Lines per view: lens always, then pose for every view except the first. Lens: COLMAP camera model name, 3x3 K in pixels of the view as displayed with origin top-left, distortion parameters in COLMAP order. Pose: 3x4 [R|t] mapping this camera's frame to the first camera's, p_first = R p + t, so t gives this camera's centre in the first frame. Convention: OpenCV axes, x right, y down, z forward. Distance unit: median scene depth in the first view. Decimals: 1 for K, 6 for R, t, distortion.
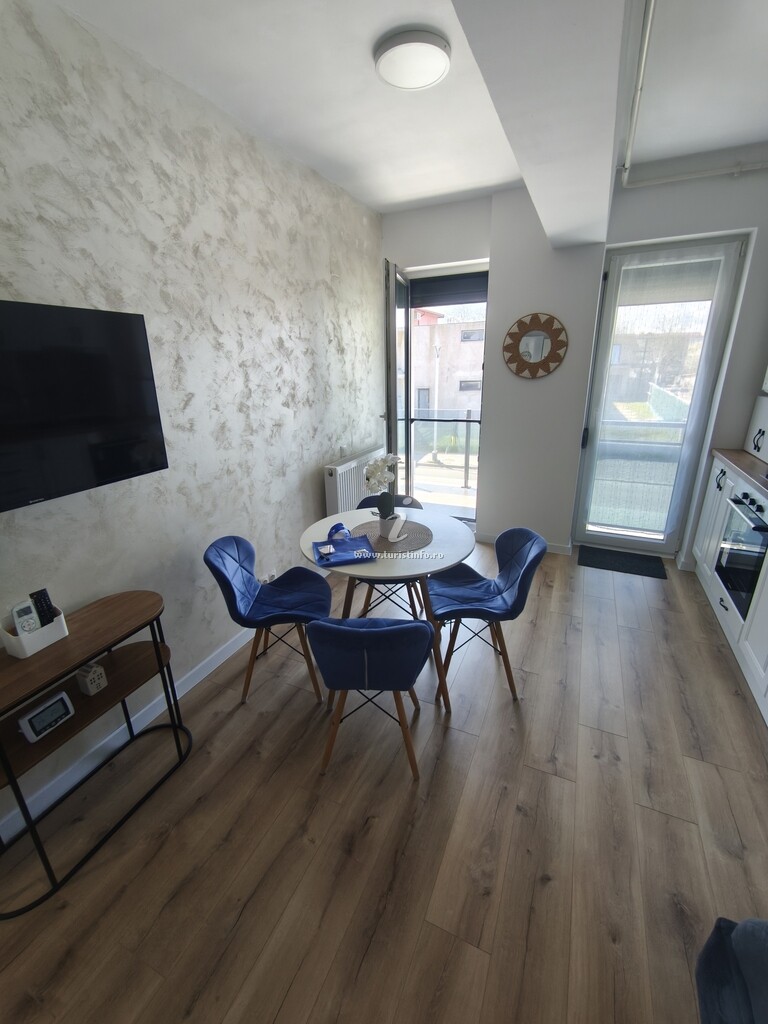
lens RADIAL K [[432.5, 0, 381.0], [0, 432.5, 511.7], [0, 0, 1]] dist [-0.002676, -0.000072]
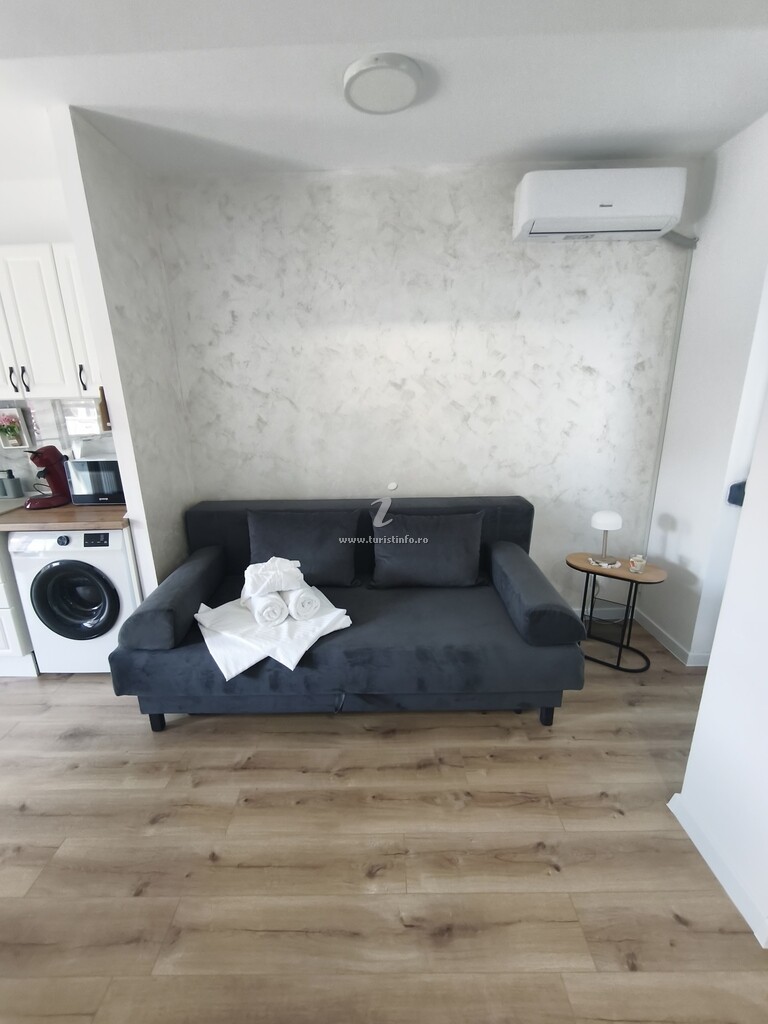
lens RADIAL K [[432.5, 0, 381.0], [0, 432.5, 511.7], [0, 0, 1]] dist [-0.002676, -0.000072]
pose [[-0.415911, -0.216422, 0.883278, -0.561363], [0.322861, 0.872858, 0.365895, -0.008830], [-0.850164, 0.437356, -0.293157, 0.065994]]
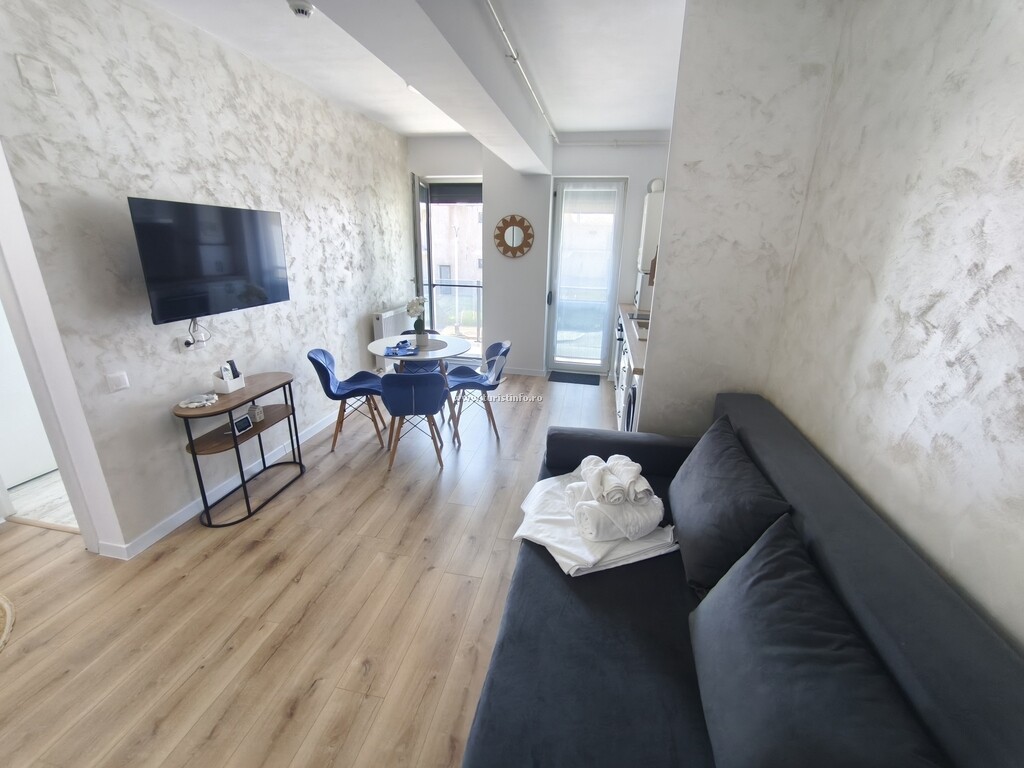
lens RADIAL K [[432.0, 0, 512.0], [0, 432.0, 384.0], [0, 0, 1]] dist [-0.004948, 0.000062]
pose [[0.970529, -0.032143, 0.238830, -0.042347], [0.034823, 0.999369, -0.007012, 0.205633], [-0.238454, 0.015122, 0.971036, -0.650131]]
